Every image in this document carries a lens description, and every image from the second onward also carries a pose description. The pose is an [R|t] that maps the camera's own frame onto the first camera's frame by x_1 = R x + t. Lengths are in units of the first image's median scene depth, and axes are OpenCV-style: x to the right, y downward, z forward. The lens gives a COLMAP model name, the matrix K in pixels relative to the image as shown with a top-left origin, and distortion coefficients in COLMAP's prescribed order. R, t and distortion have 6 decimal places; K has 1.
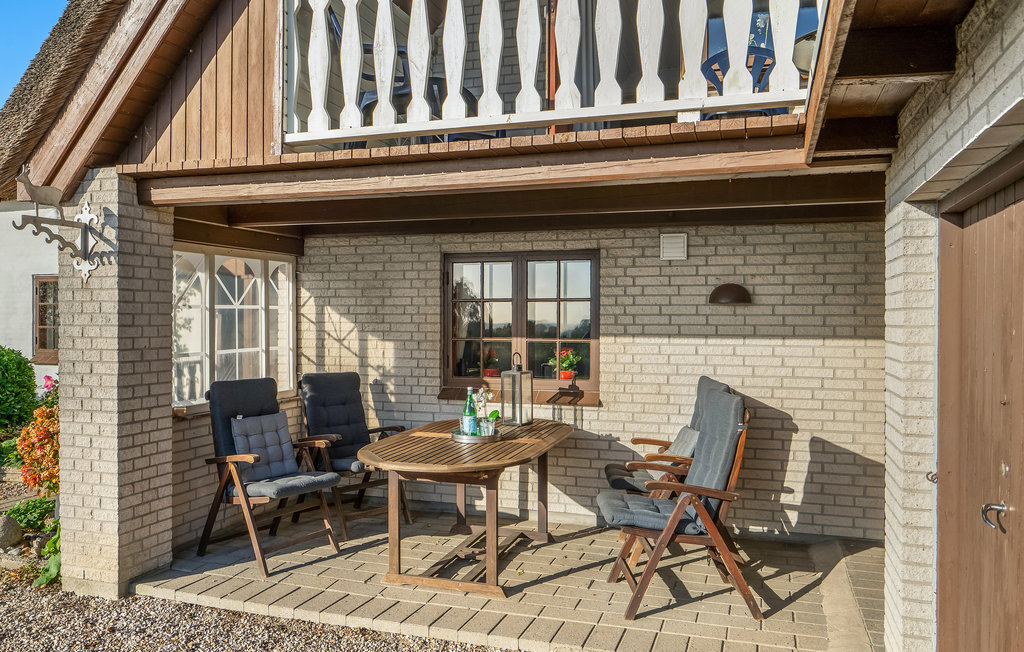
lens RADIAL K [[773.3, 0, 509.2], [0, 773.3, 323.5], [0, 0, 1]] dist [-0.015892, -0.003100]
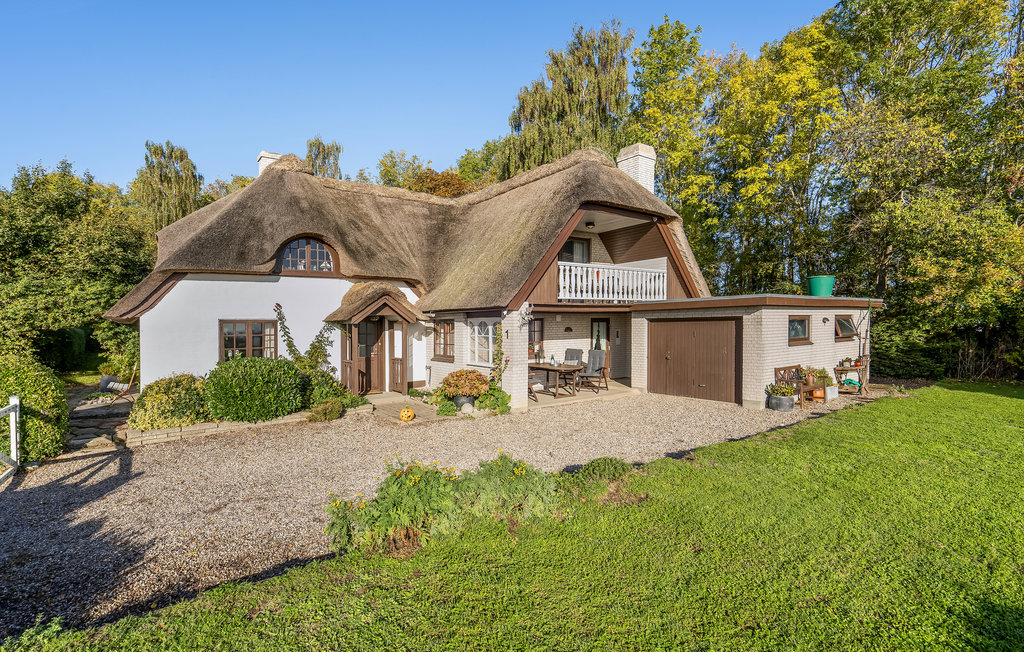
lens RADIAL K [[459.5, 0, 511.2], [0, 459.5, 333.8], [0, 0, 1]] dist [-0.005394, -0.000582]
pose [[0.600280, -0.026823, 0.799340, -2.261172], [0.023671, 0.999595, 0.015767, -0.069696], [-0.799440, 0.009457, 0.600672, -0.333082]]
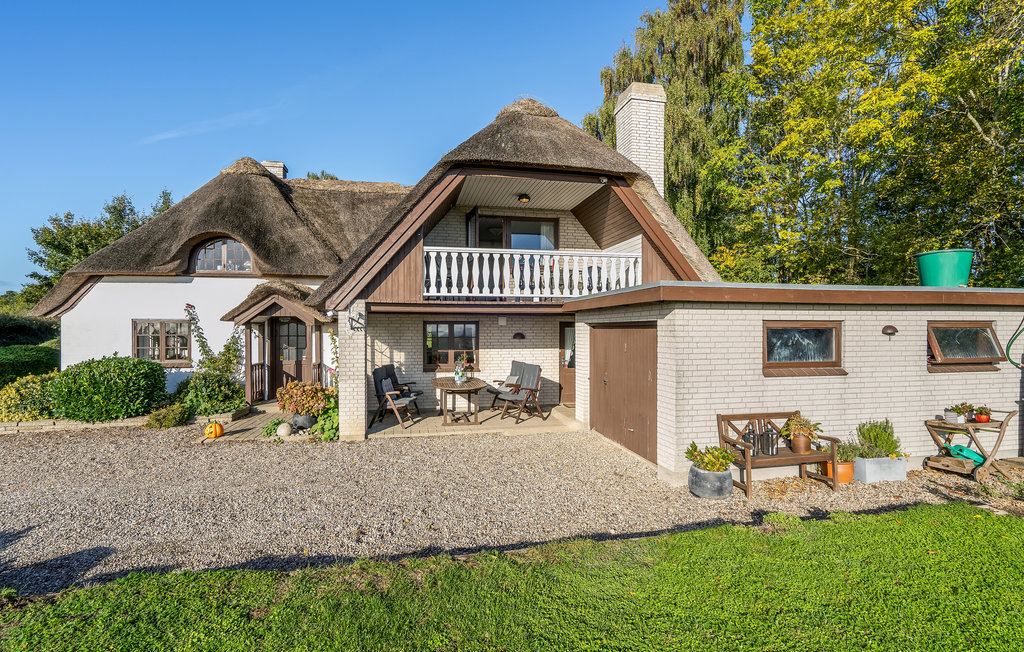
lens RADIAL K [[459.5, 0, 512.0], [0, 459.5, 321.2], [0, 0, 1]] dist [-0.005394, -0.000582]
pose [[0.871160, 0.005163, 0.490972, -0.826263], [0.005816, 0.999766, -0.020833, -0.068741], [-0.490965, 0.021004, 0.870926, -0.831017]]
